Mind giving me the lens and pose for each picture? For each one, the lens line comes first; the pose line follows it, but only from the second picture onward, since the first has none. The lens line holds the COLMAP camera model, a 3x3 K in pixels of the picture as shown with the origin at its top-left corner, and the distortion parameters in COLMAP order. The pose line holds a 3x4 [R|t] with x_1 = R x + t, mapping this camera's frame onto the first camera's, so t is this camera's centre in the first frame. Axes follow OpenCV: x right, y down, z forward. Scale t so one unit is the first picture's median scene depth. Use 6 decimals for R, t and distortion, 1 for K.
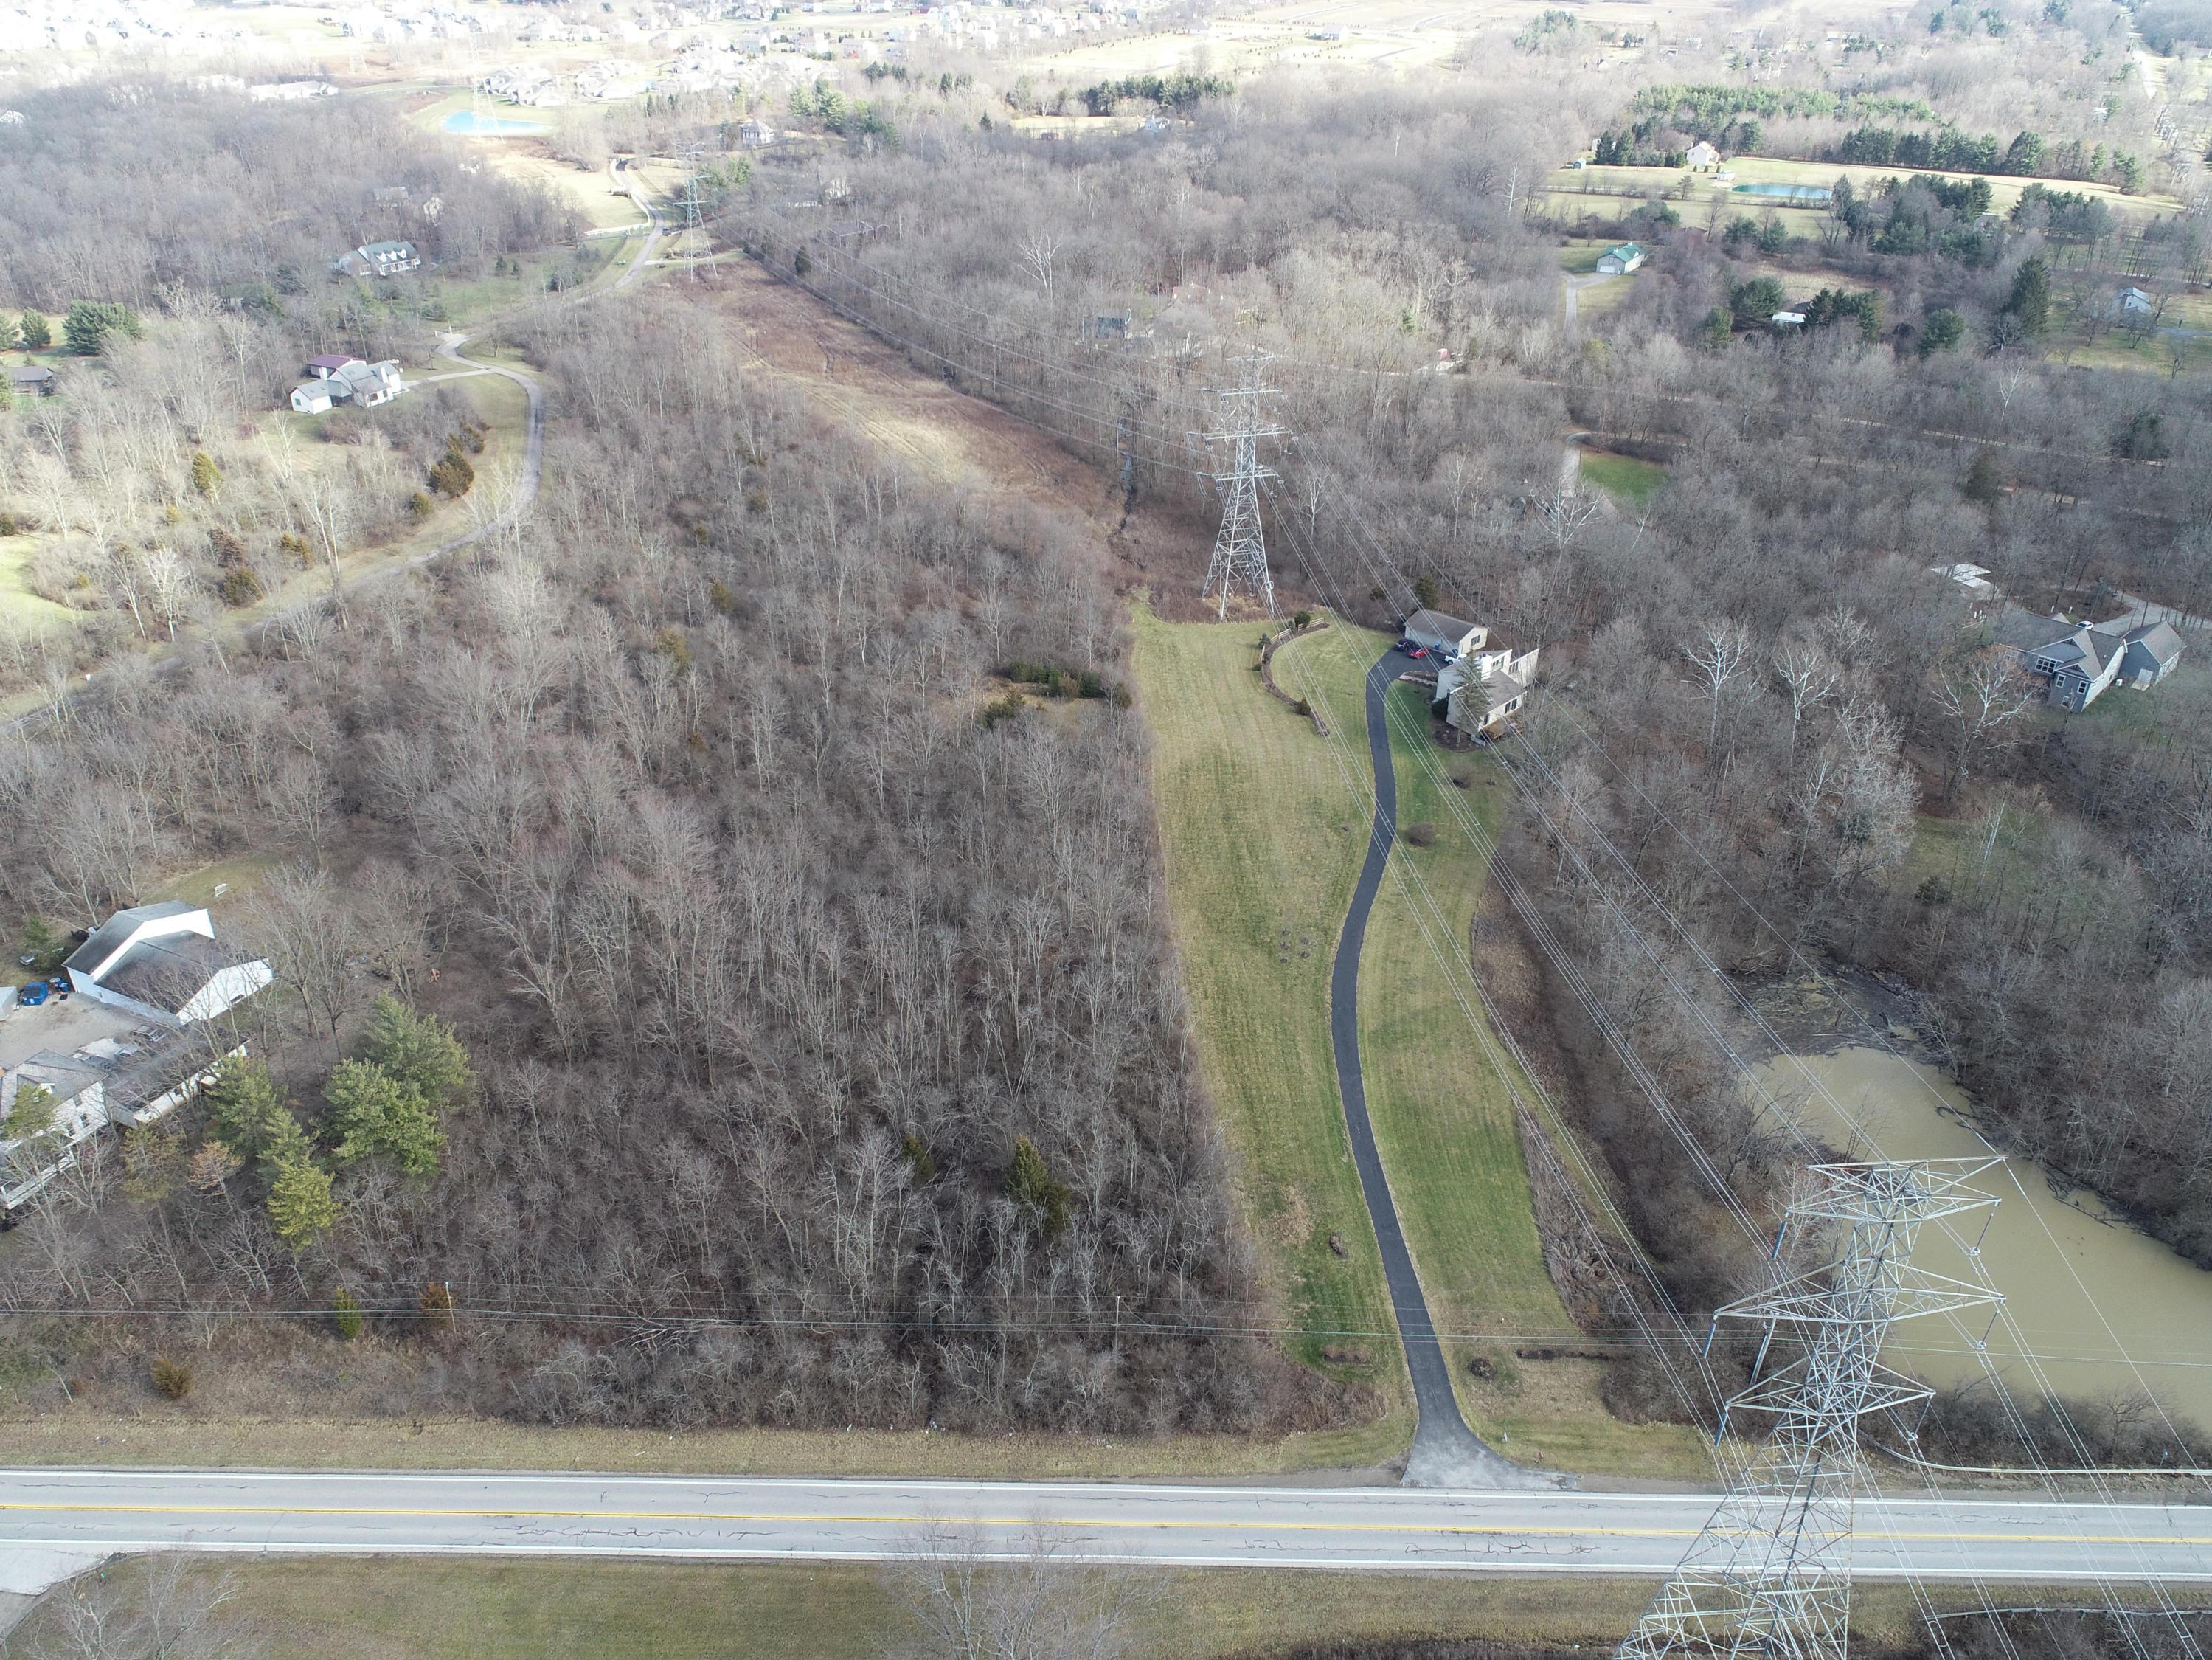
lens RADIAL K [[1666.8, 0, 1106.0], [0, 1666.8, 830.0], [0, 0, 1]] dist [-0.004061, -0.001263]
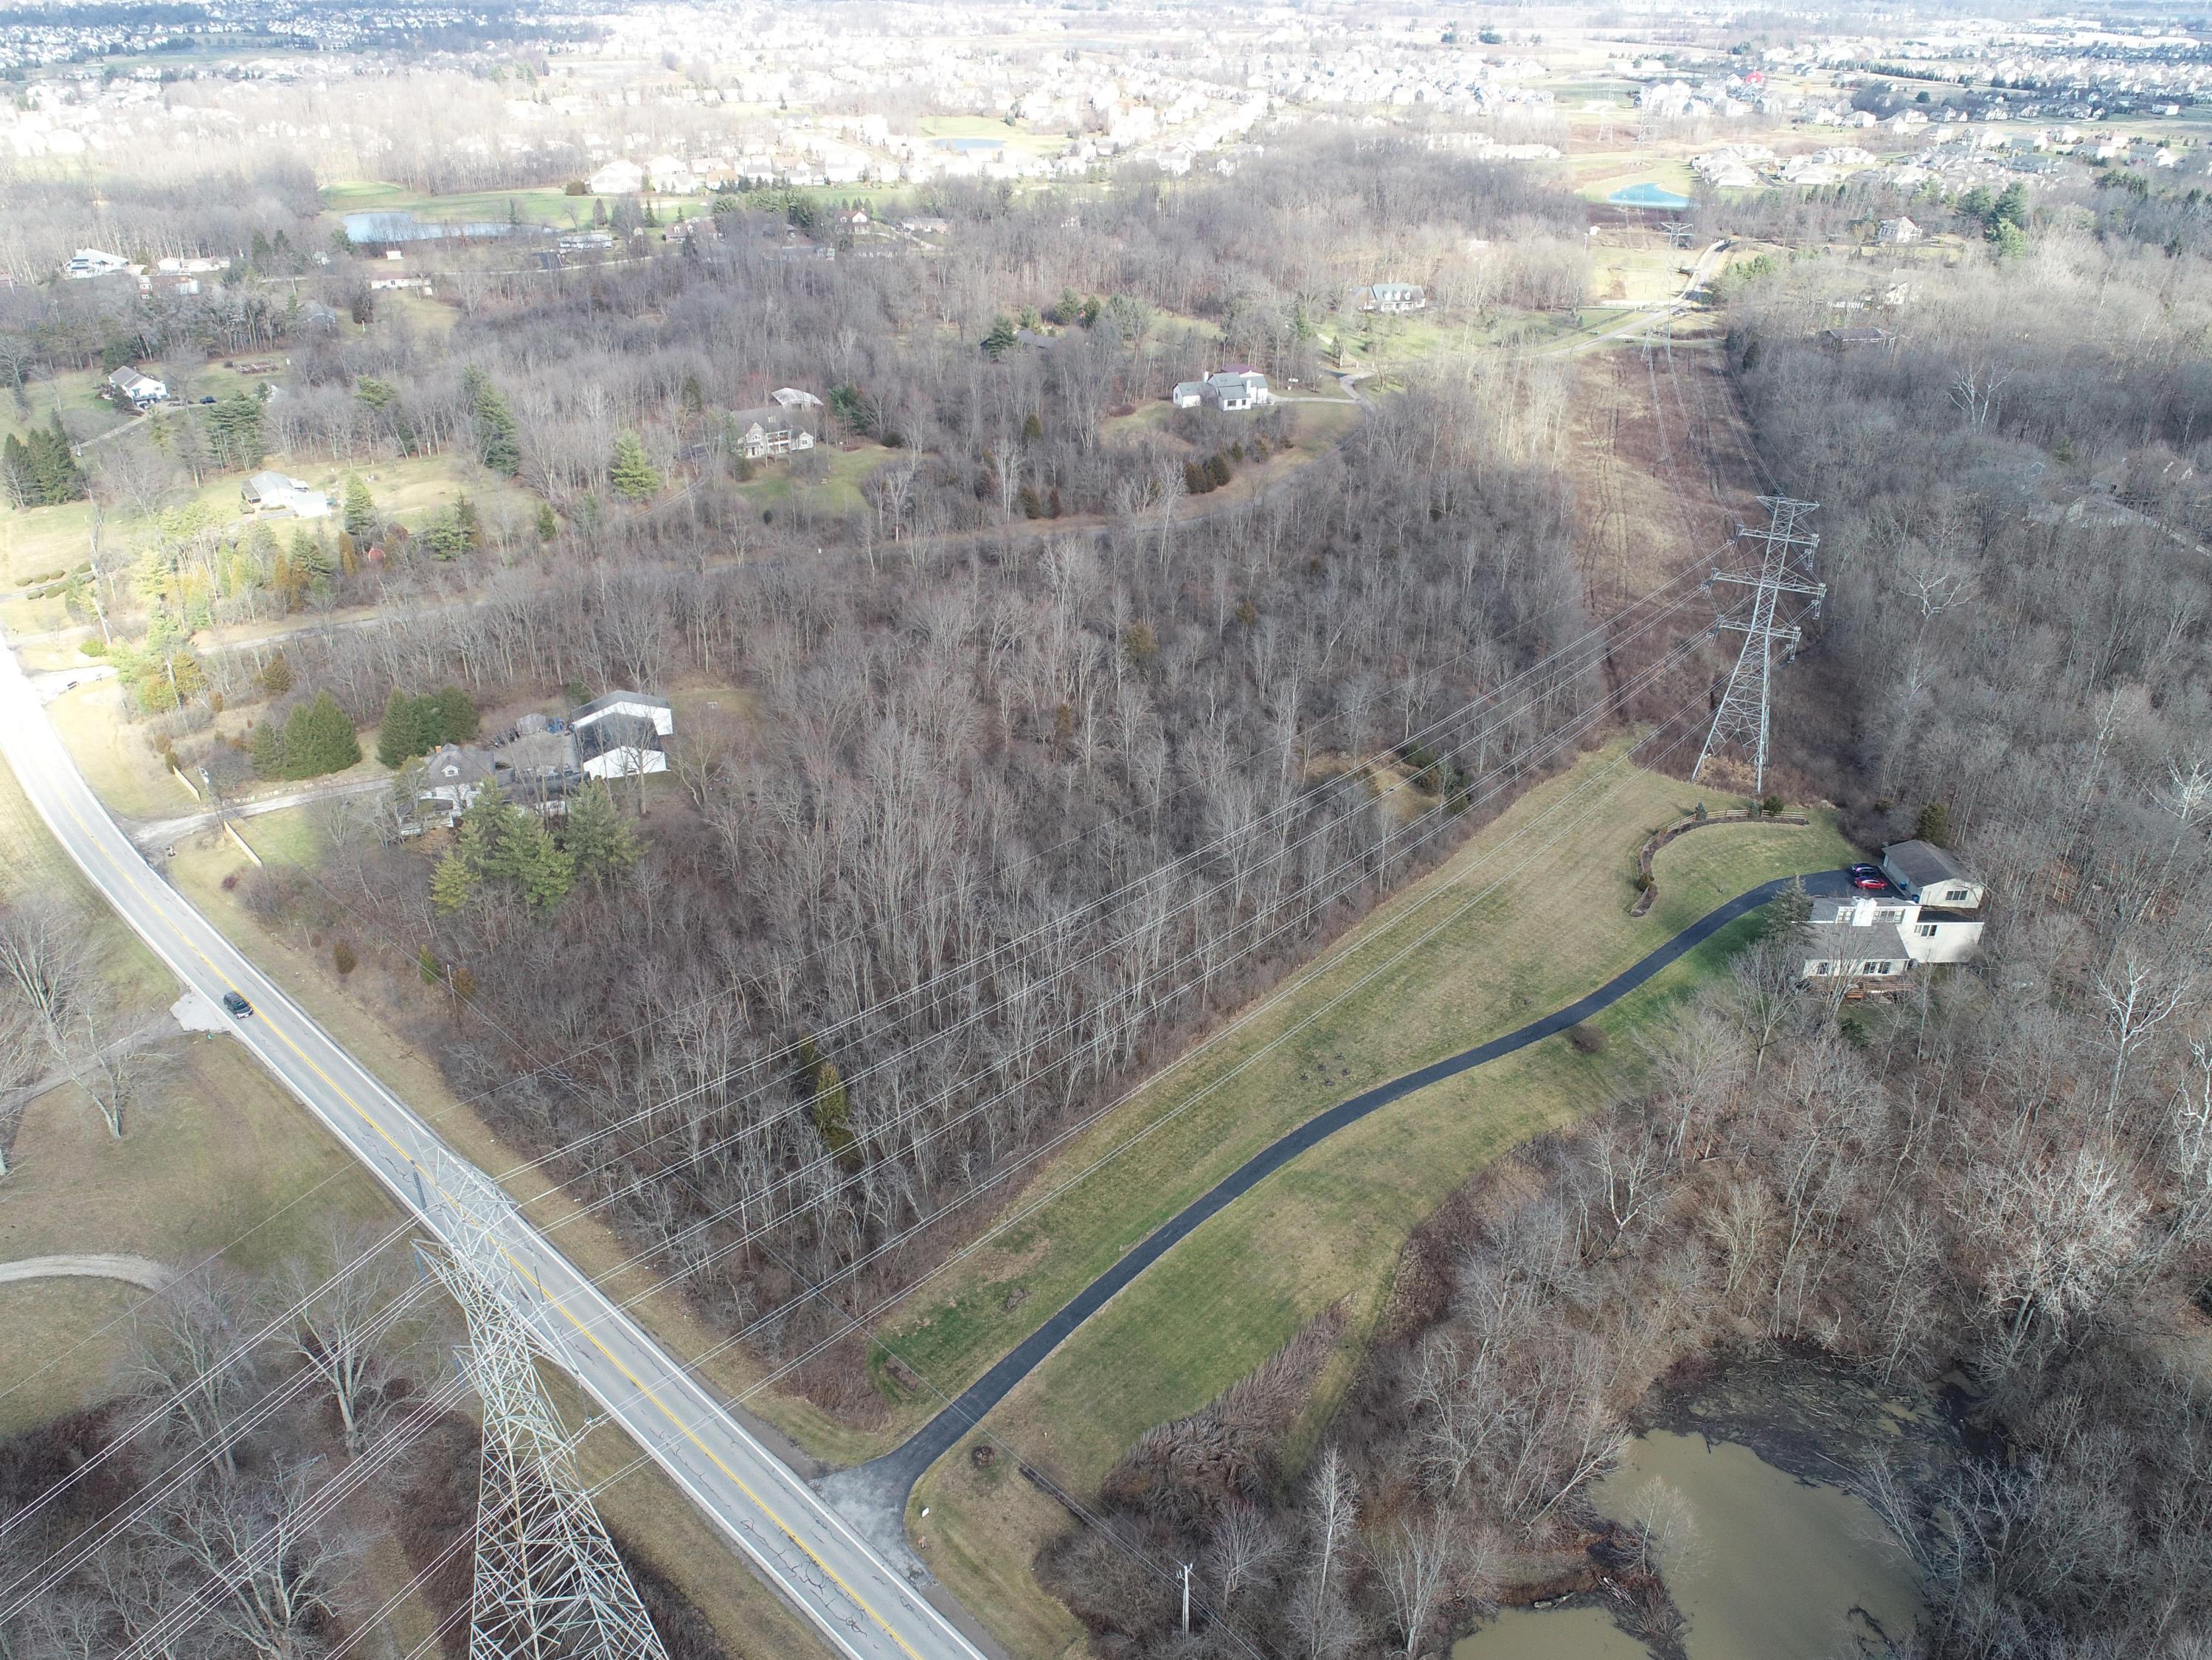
lens RADIAL K [[1666.8, 0, 1106.0], [0, 1666.8, 830.0], [0, 0, 1]] dist [-0.004061, -0.001263]
pose [[0.722594, 0.322683, -0.611338, 0.402382], [-0.346778, 0.934246, 0.083237, -0.067348], [0.597999, 0.151852, 0.786980, 0.115674]]
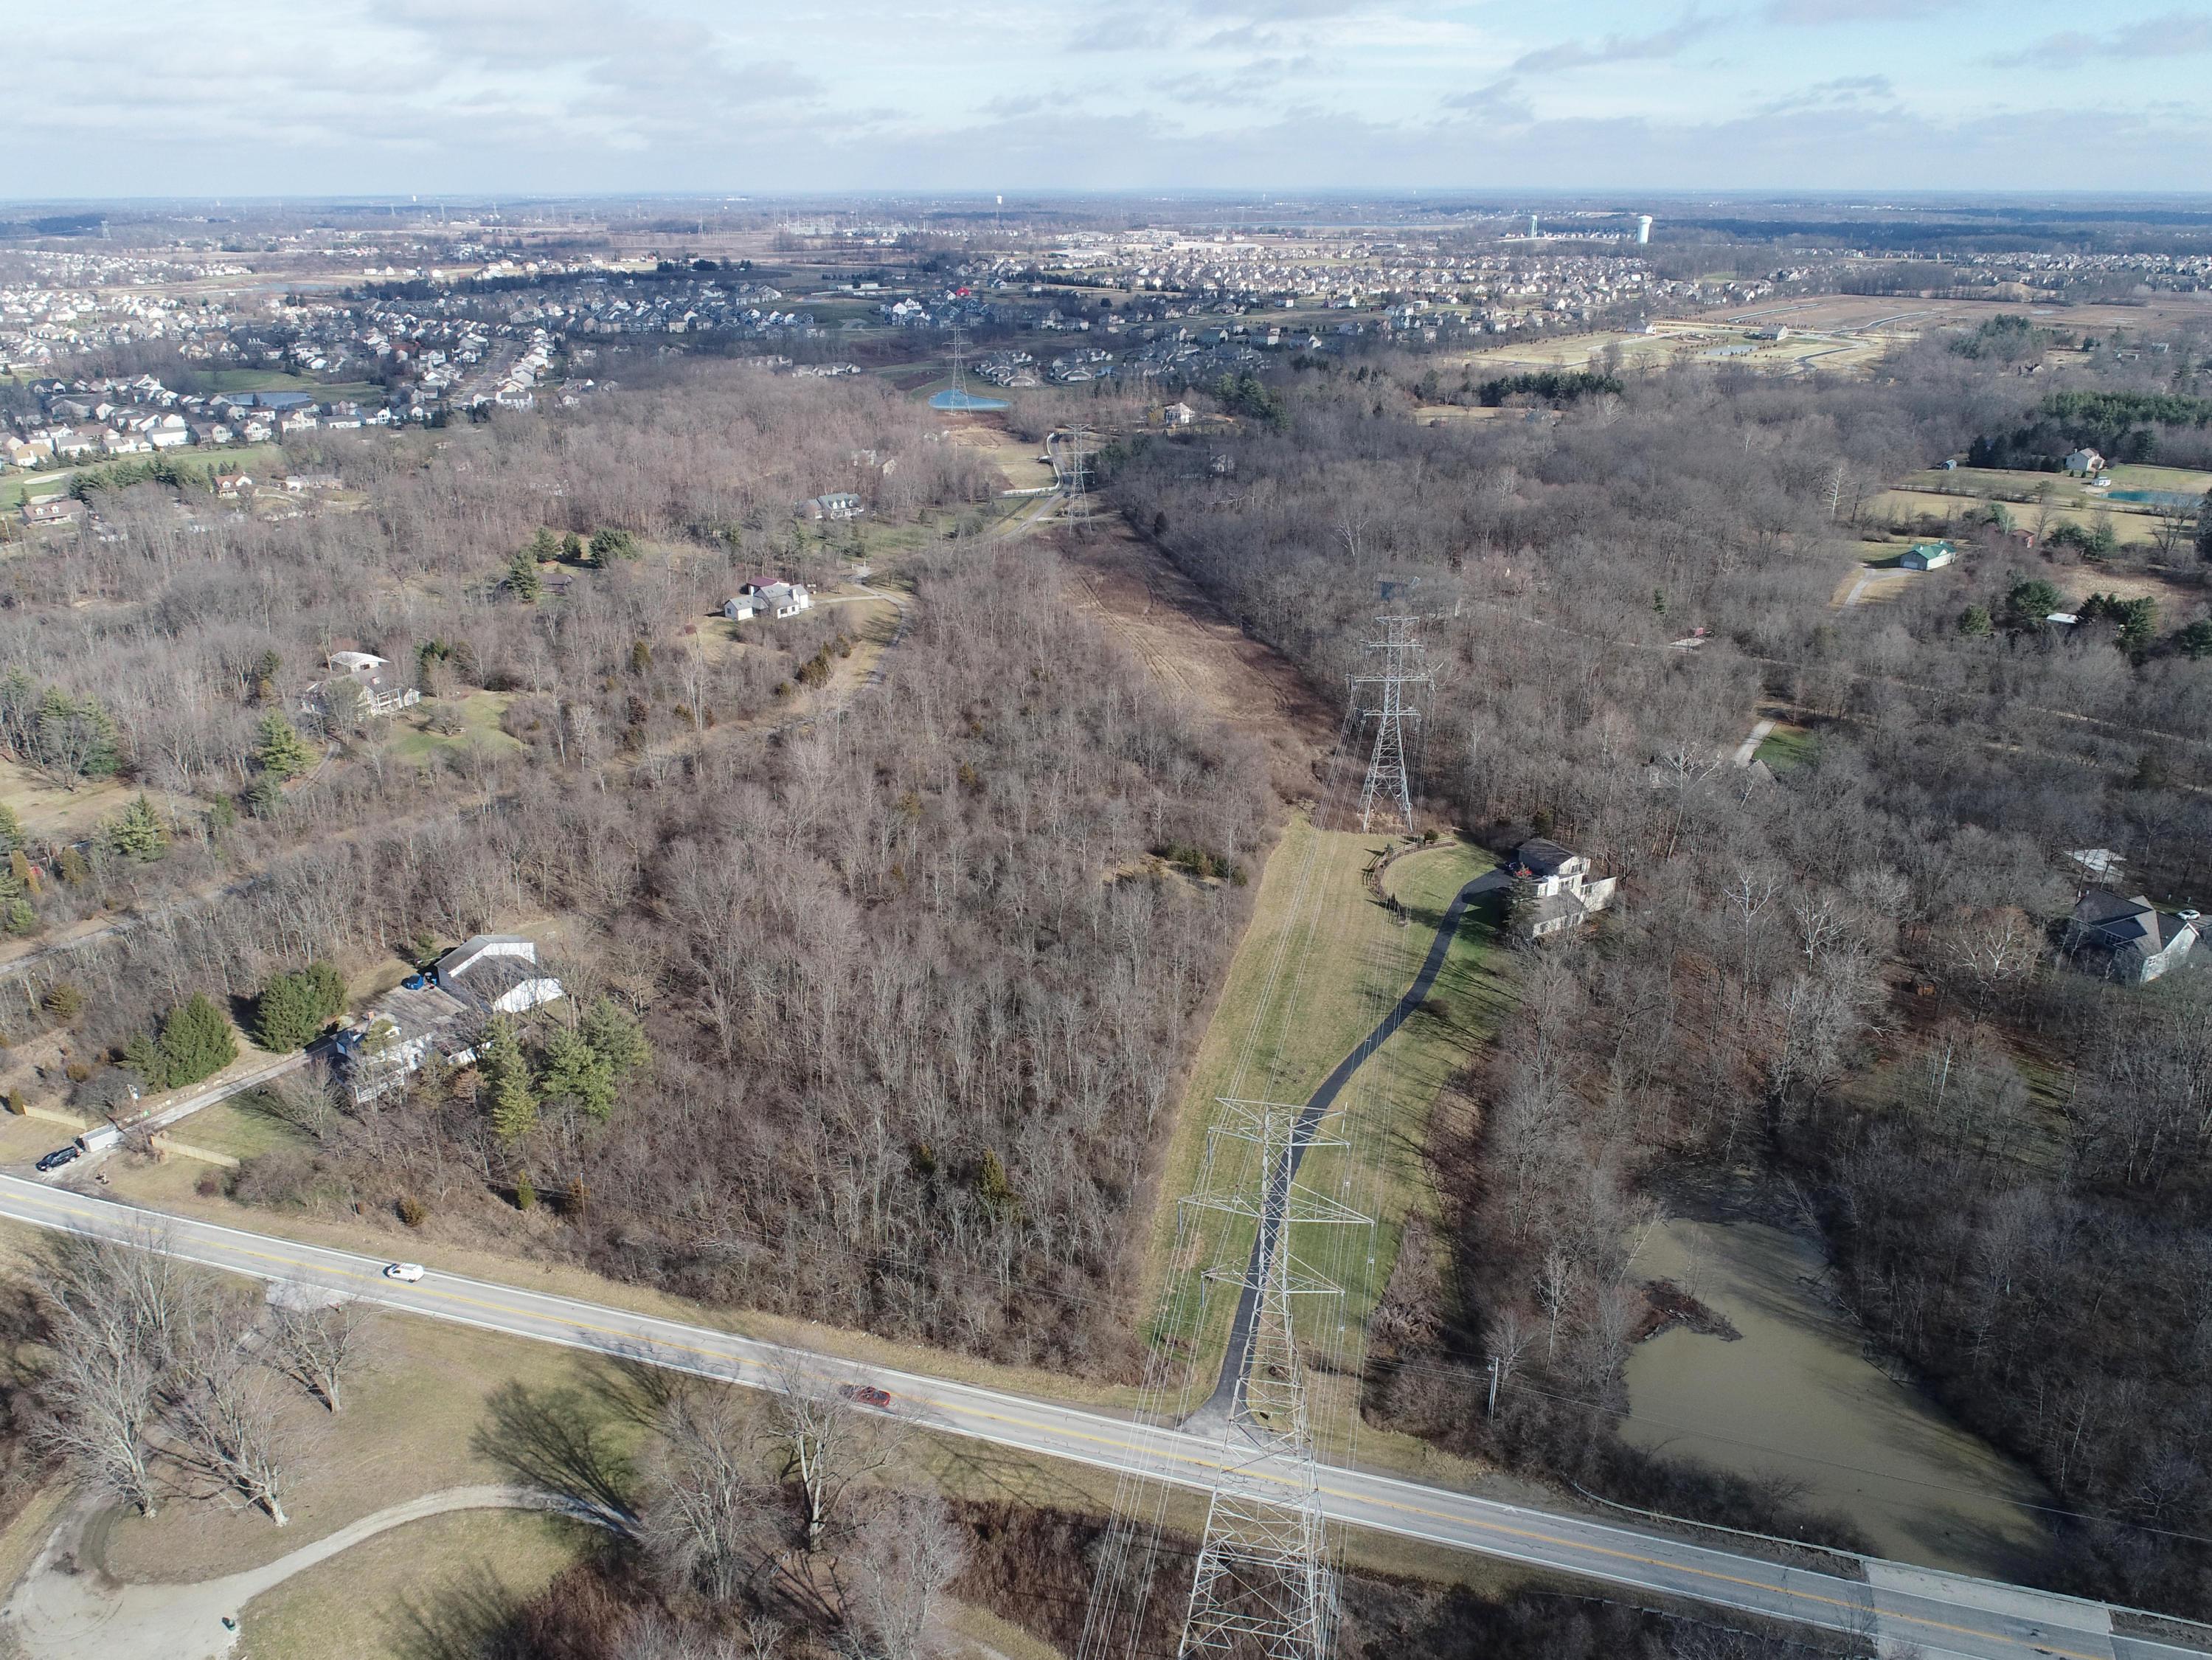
lens RADIAL K [[1666.8, 0, 1106.0], [0, 1666.8, 830.0], [0, 0, 1]] dist [-0.004061, -0.001263]
pose [[0.957805, 0.093816, -0.271677, 0.217622], [-0.132701, 0.982796, -0.128462, 0.050142], [0.254951, 0.159093, 0.953776, -0.177679]]
